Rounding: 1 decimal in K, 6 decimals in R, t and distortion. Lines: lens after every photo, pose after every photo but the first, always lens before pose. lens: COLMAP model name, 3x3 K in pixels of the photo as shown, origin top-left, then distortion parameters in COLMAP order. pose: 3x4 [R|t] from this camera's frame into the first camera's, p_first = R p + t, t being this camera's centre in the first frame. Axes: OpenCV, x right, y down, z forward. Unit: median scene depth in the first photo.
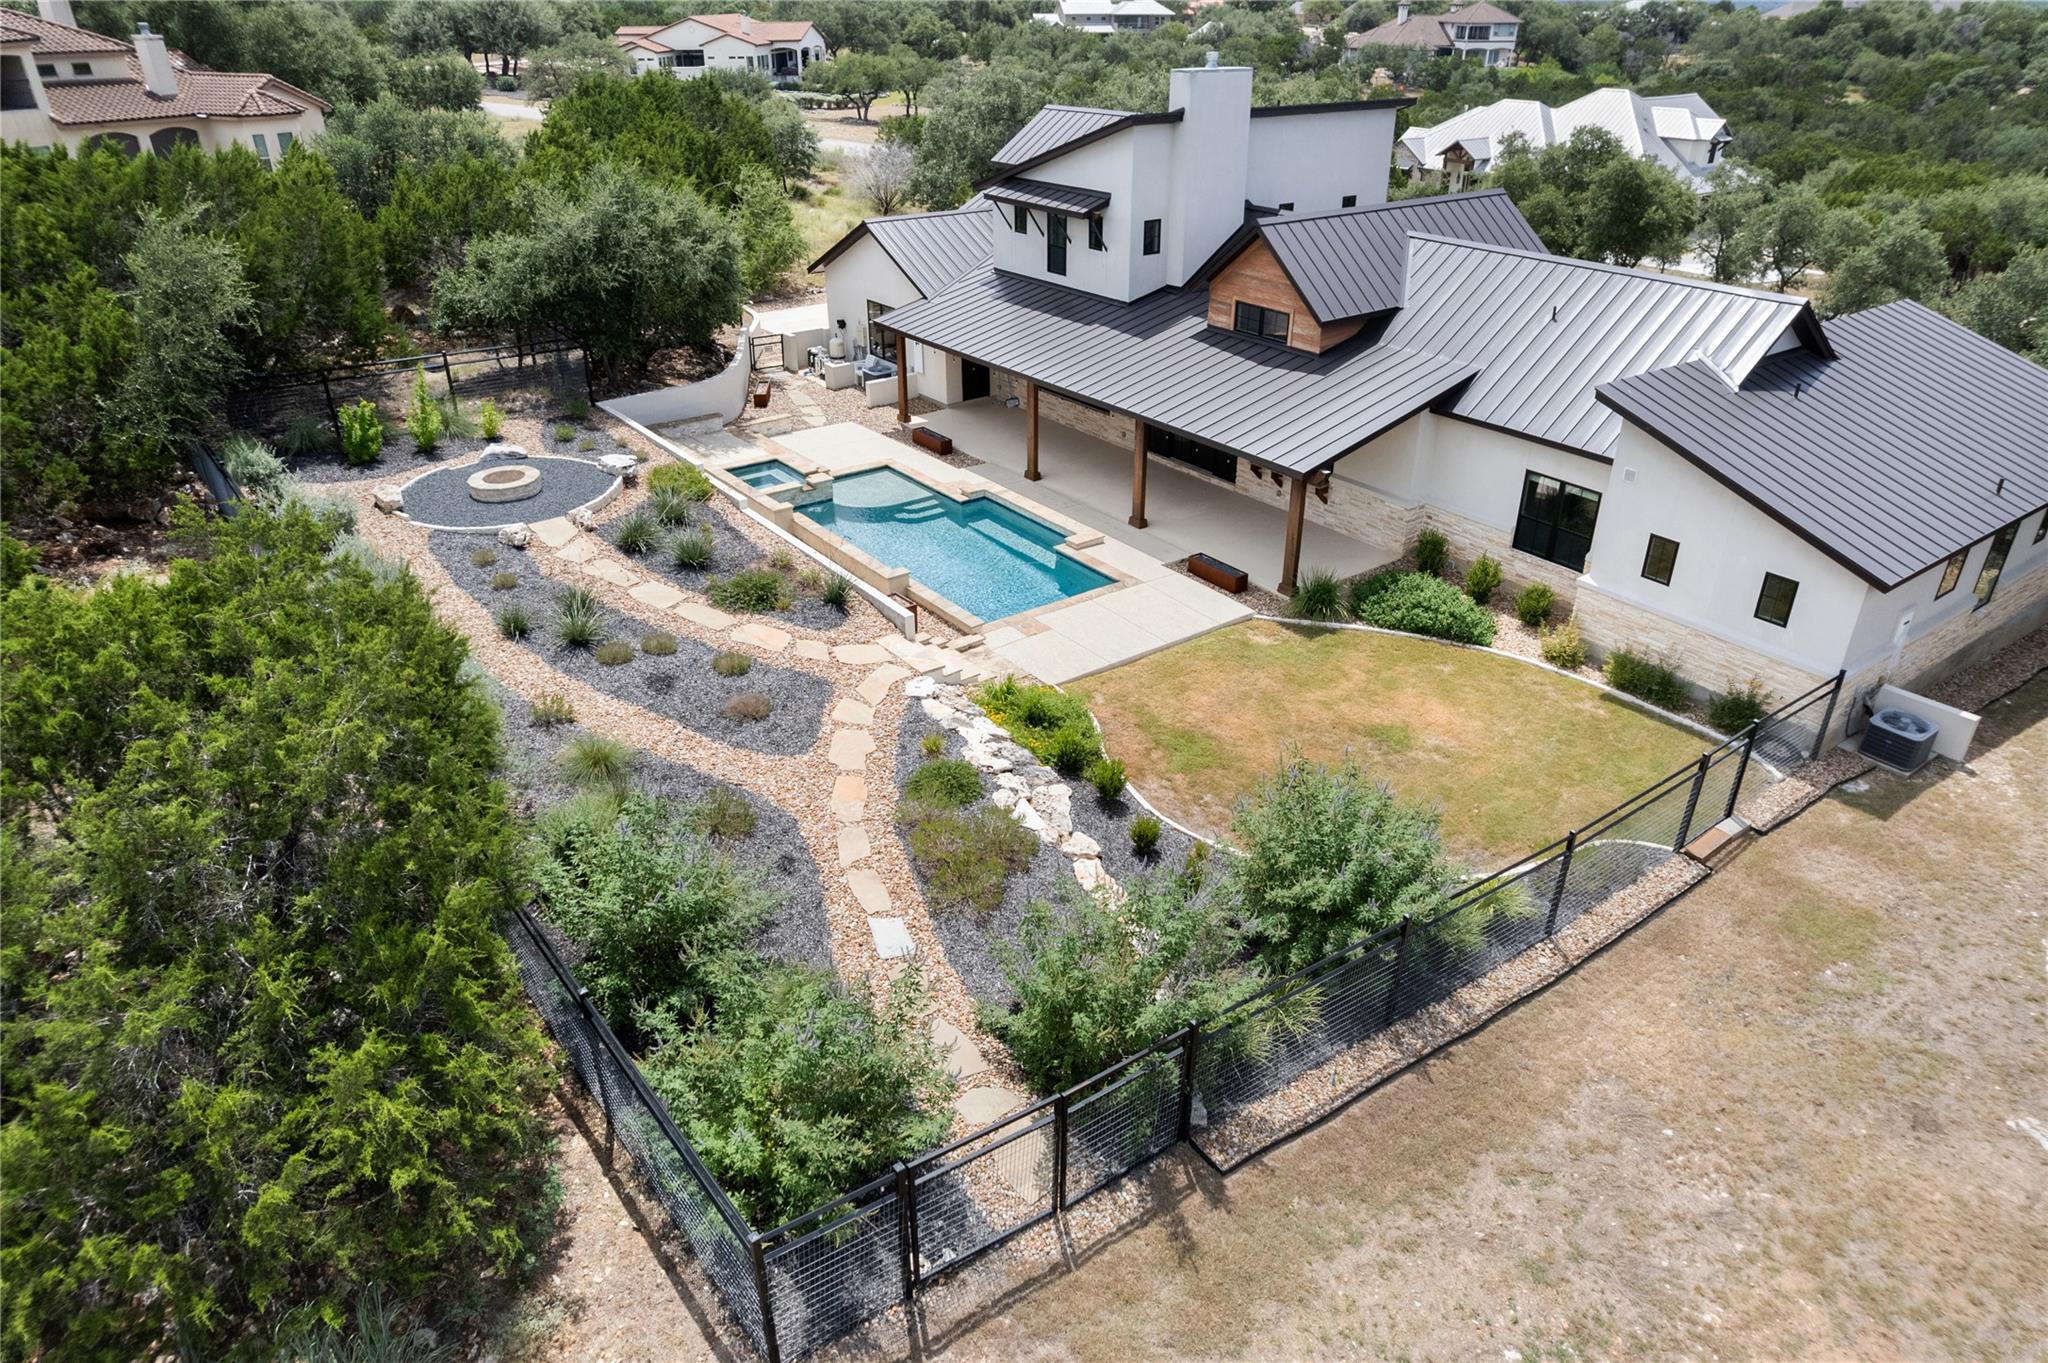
lens RADIAL K [[1300.8, 0, 1024.9], [0, 1300.8, 675.7], [0, 0, 1]] dist [-0.049556, 0.027838]
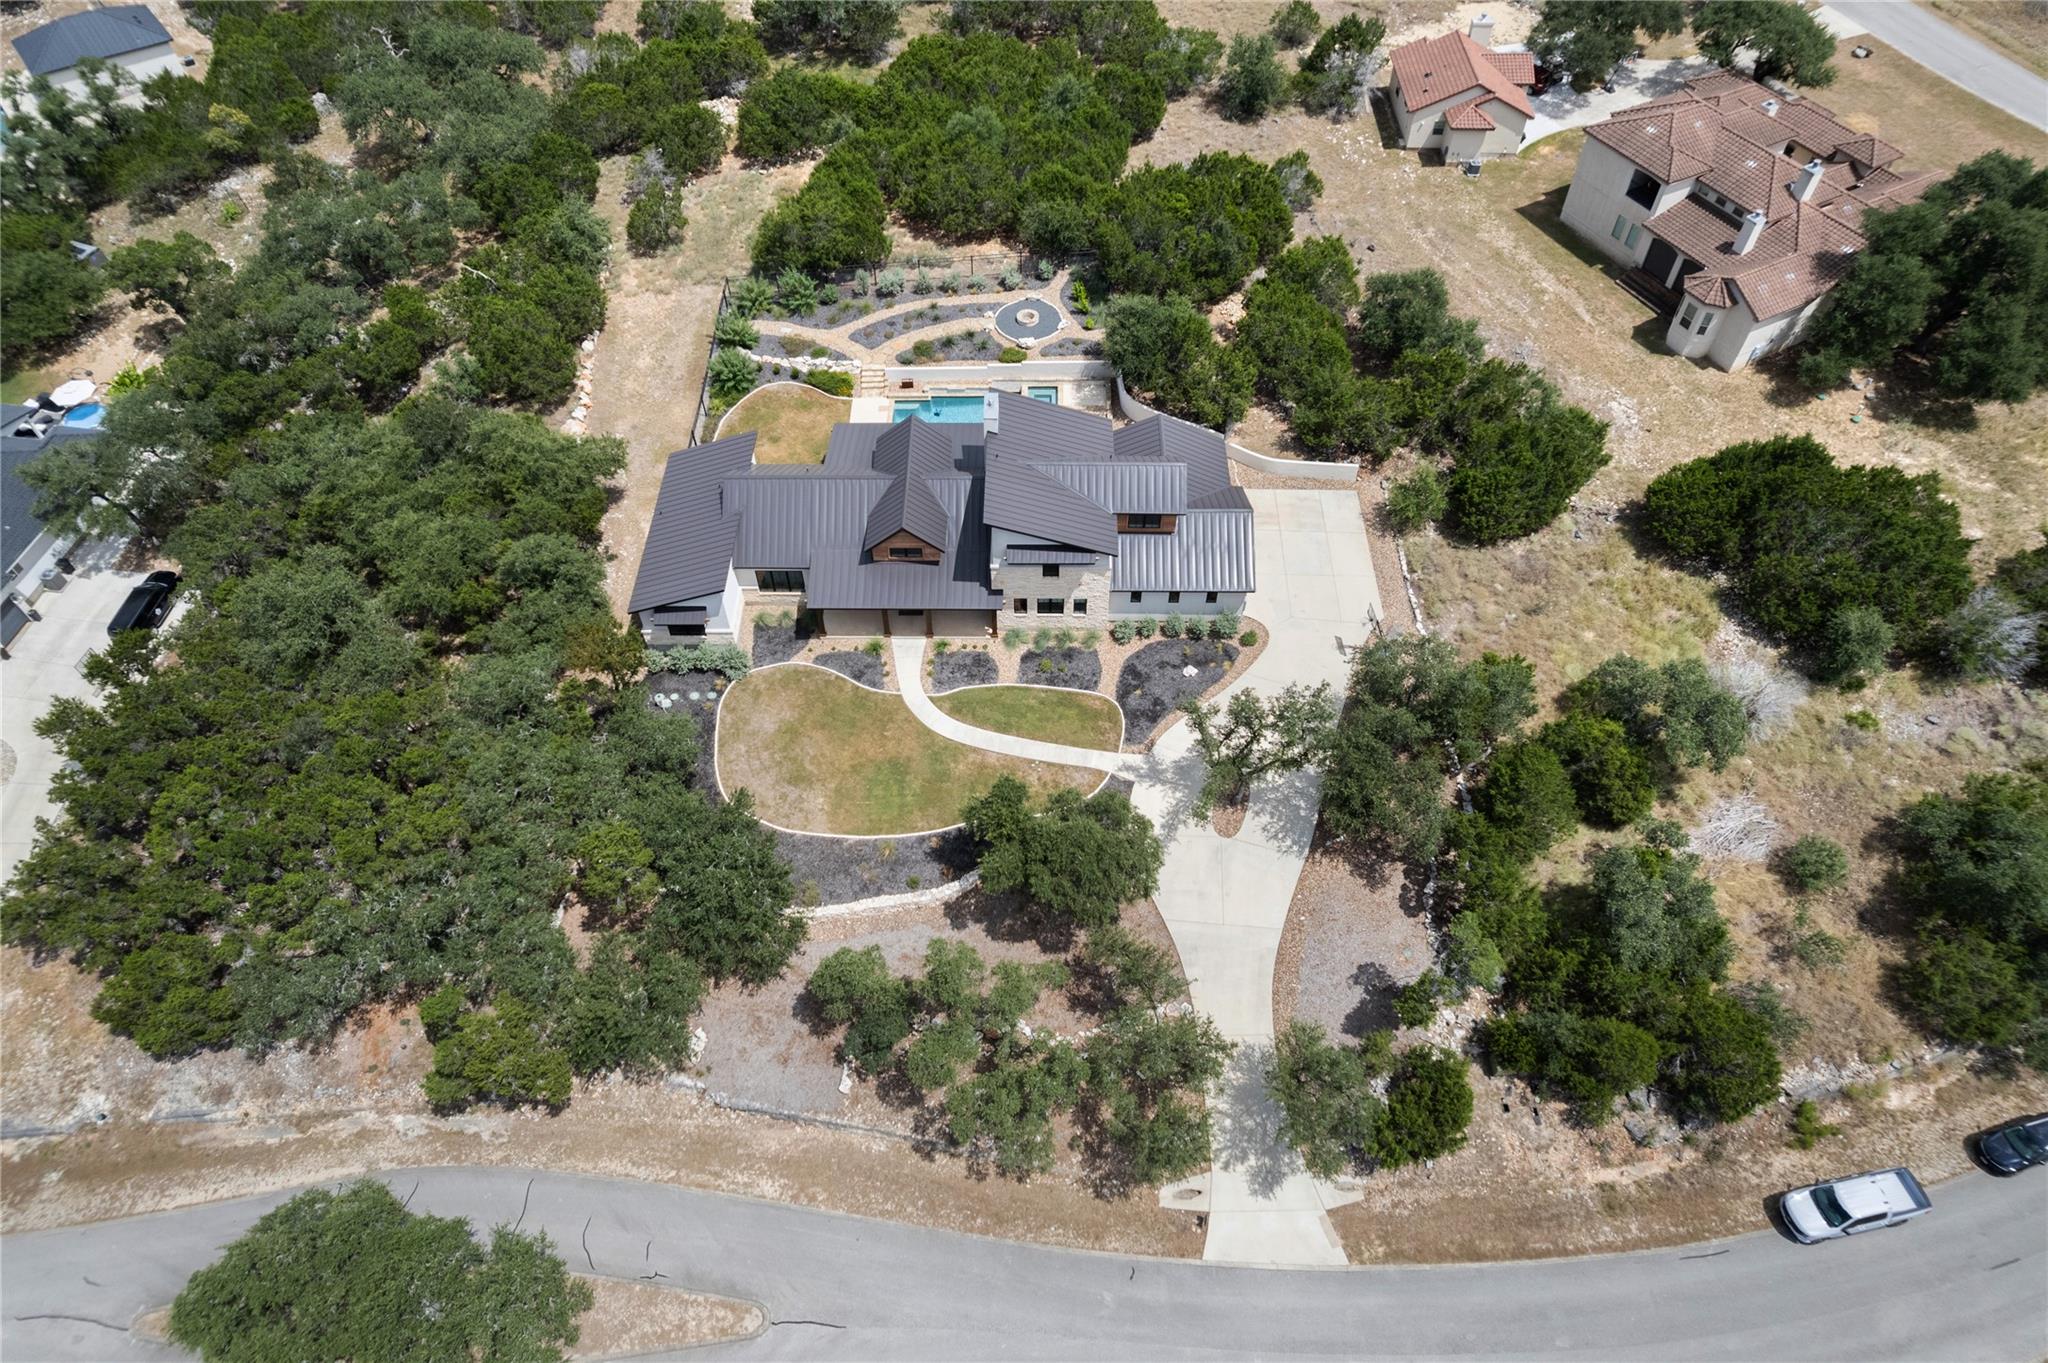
lens RADIAL K [[1300.8, 0, 1025.4], [0, 1300.8, 691.0], [0, 0, 1]] dist [-0.049556, 0.027838]
pose [[-0.598701, 0.630362, -0.494167, 2.285964], [-0.375201, 0.324369, 0.868337, -3.426879], [0.707659, 0.705286, 0.042313, 1.995459]]
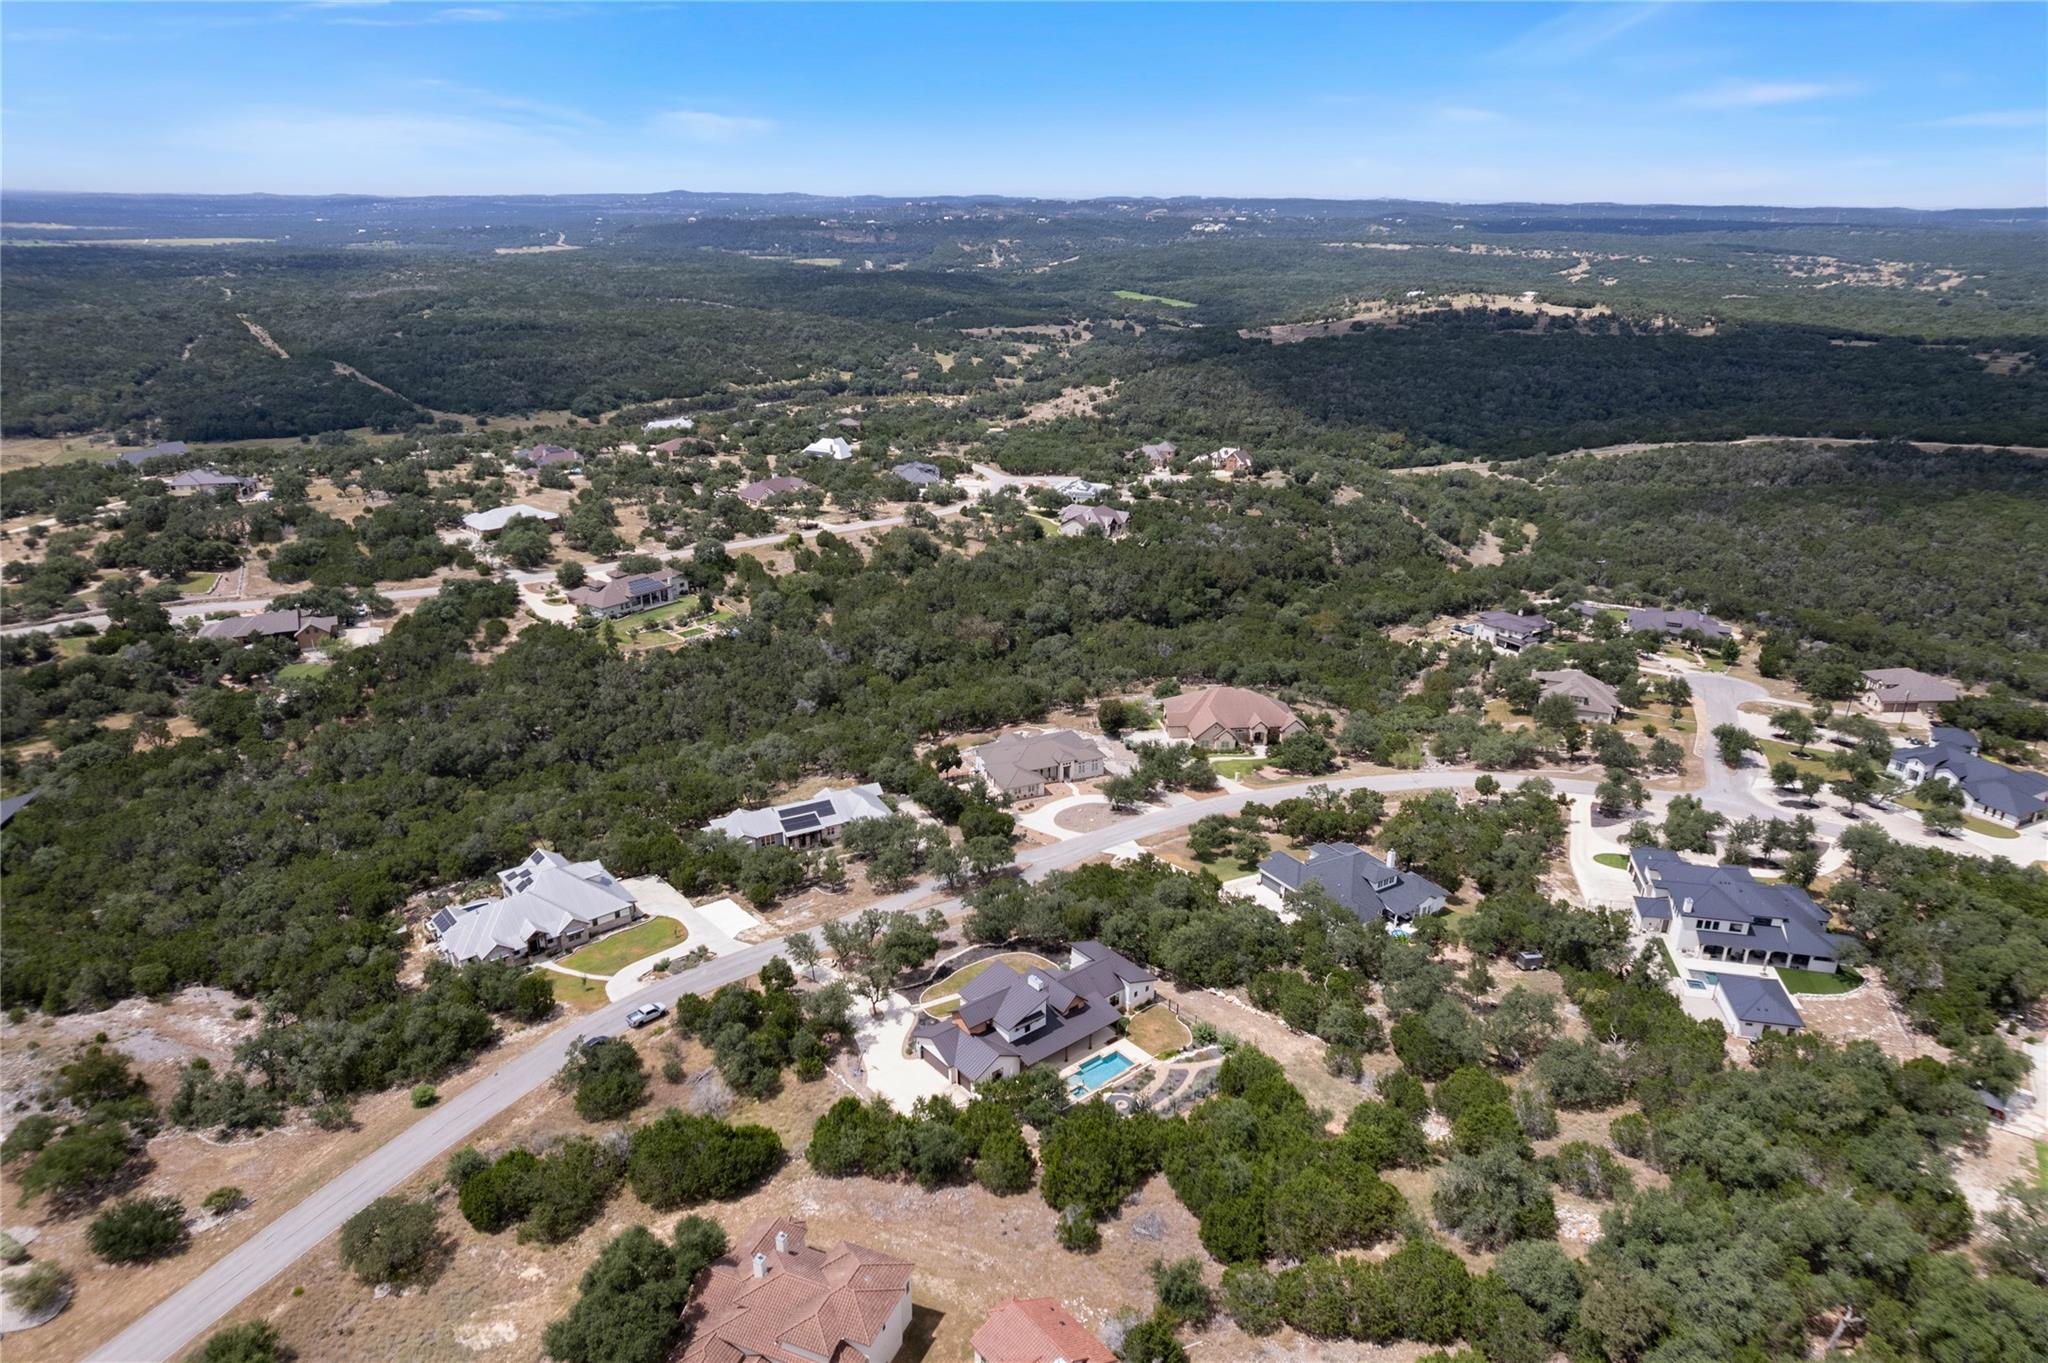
lens RADIAL K [[1300.8, 0, 1027.5], [0, 1300.8, 681.7], [0, 0, 1]] dist [-0.049556, 0.027838]
pose [[-0.055332, -0.359015, 0.931690, -6.583375], [0.457866, 0.820102, 0.343208, -5.013602], [-0.887297, 0.445580, 0.119004, -0.163367]]
